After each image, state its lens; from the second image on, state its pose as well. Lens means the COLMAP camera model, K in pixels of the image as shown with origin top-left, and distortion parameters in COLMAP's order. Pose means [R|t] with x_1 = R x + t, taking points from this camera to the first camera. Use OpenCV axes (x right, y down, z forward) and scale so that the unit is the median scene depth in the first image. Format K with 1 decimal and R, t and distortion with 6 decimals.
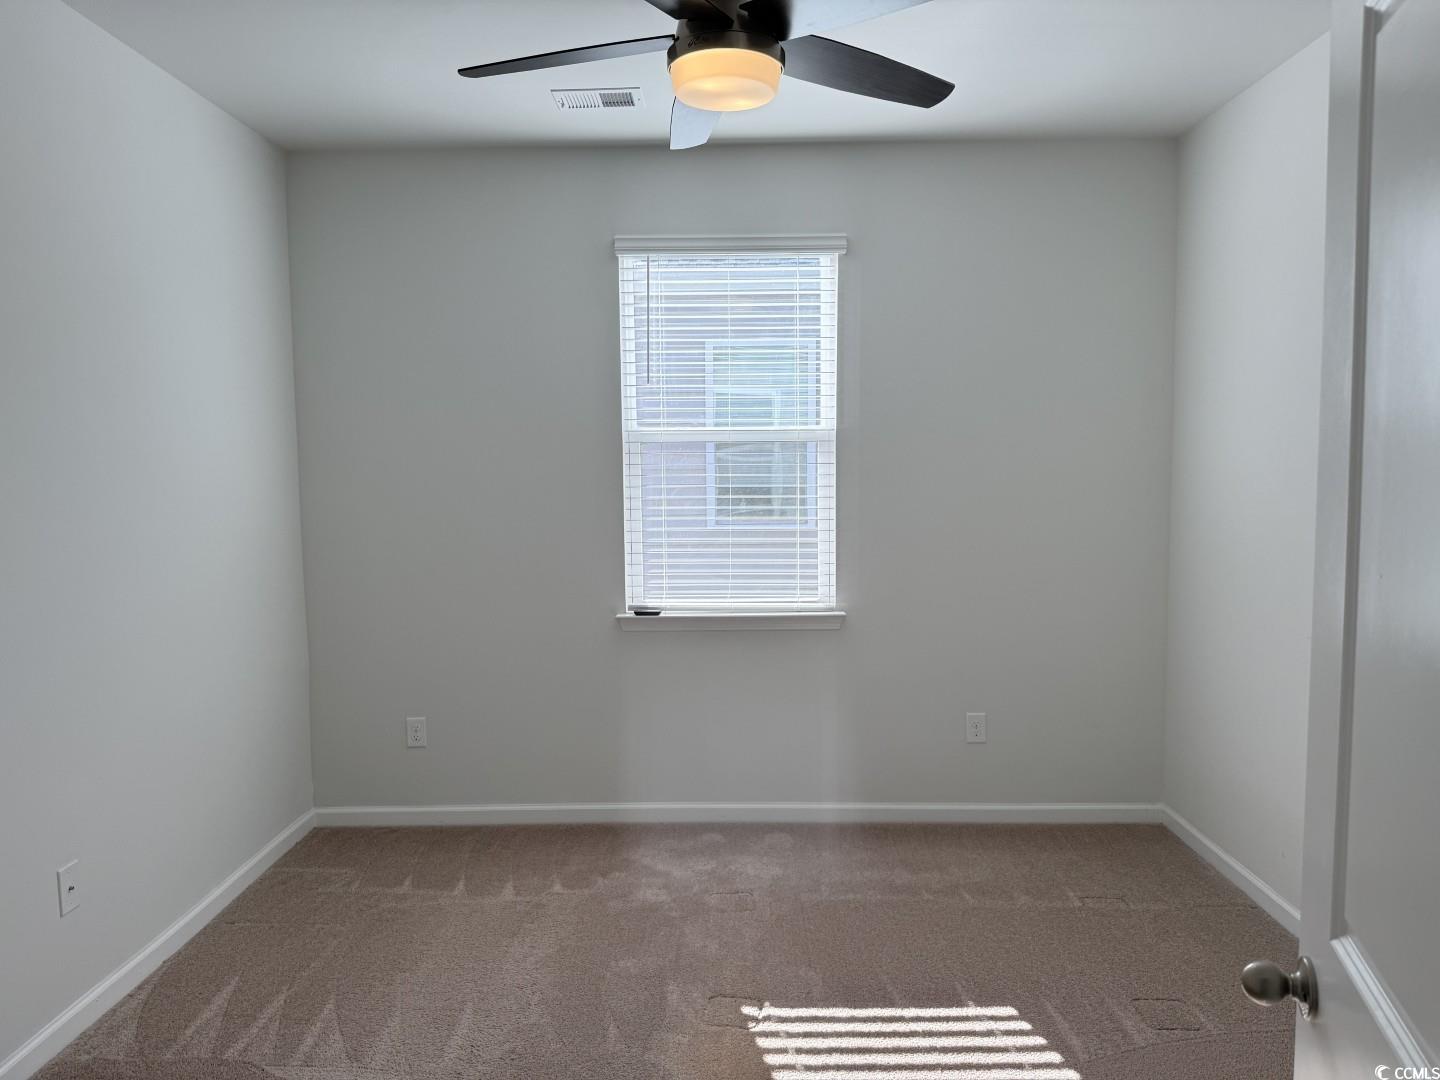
lens RADIAL K [[1013.6, 0, 722.0], [0, 1013.6, 547.7], [0, 0, 1]] dist [0.064549, -0.082059]
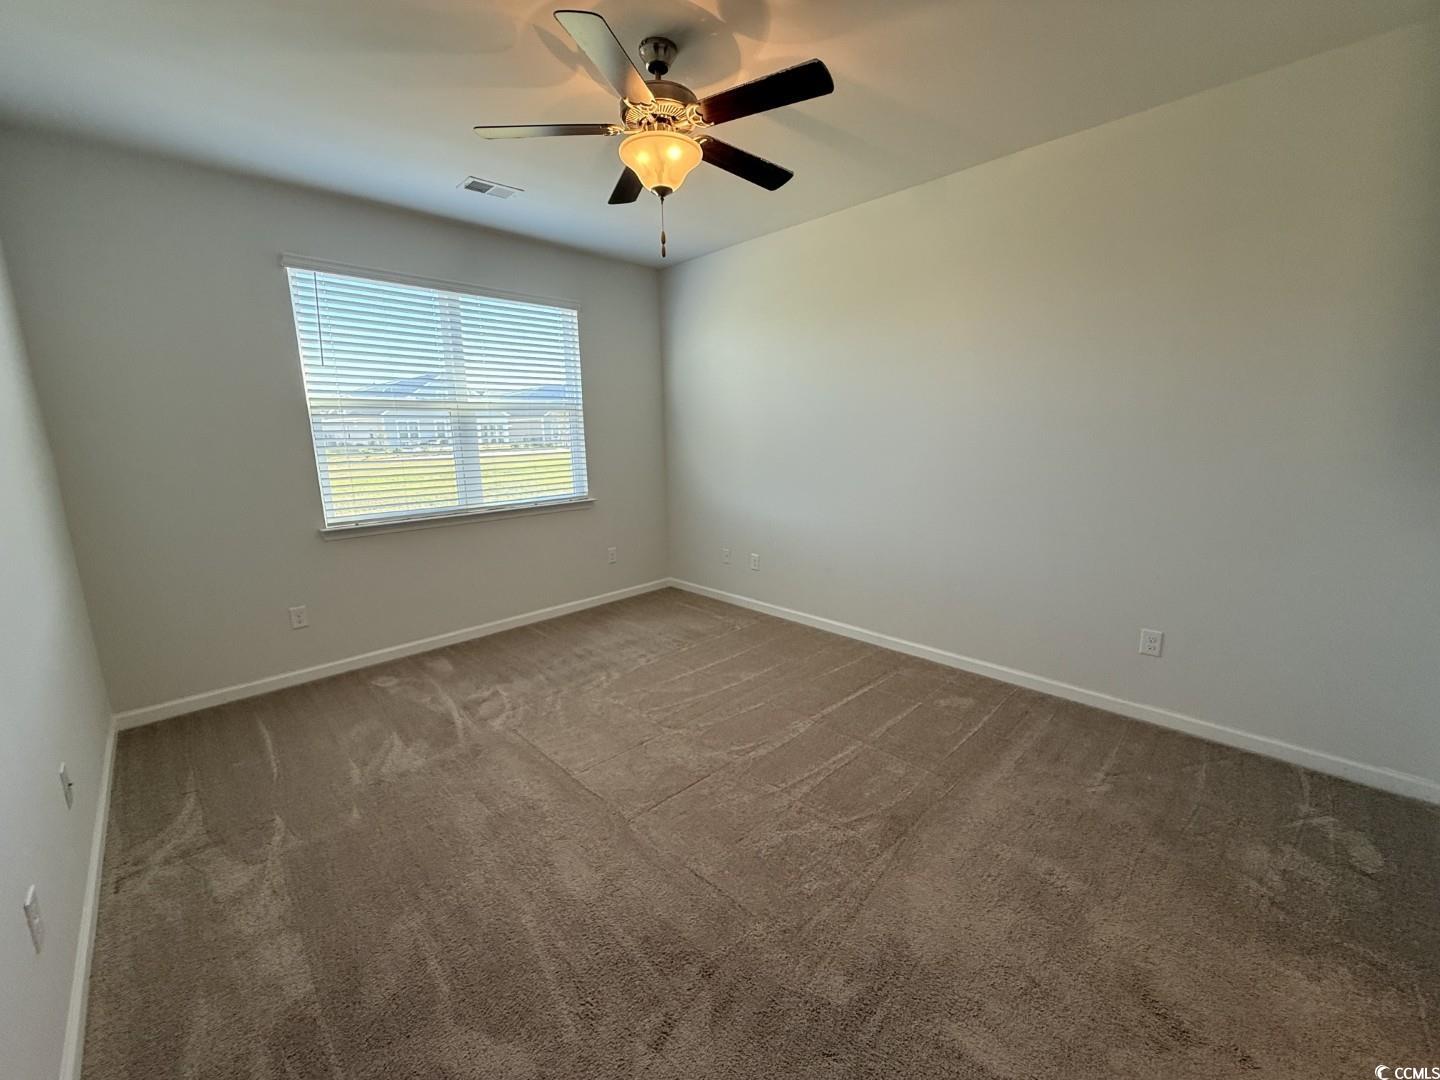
lens RADIAL K [[574.4, 0, 716.6], [0, 574.4, 542.3], [0, 0, 1]] dist [-0.008492, 0.000254]
pose [[0.719088, -0.144155, 0.679803, -0.320136], [0.063441, 0.987780, 0.142356, 0.004402], [-0.692017, -0.059240, 0.719446, 0.042894]]
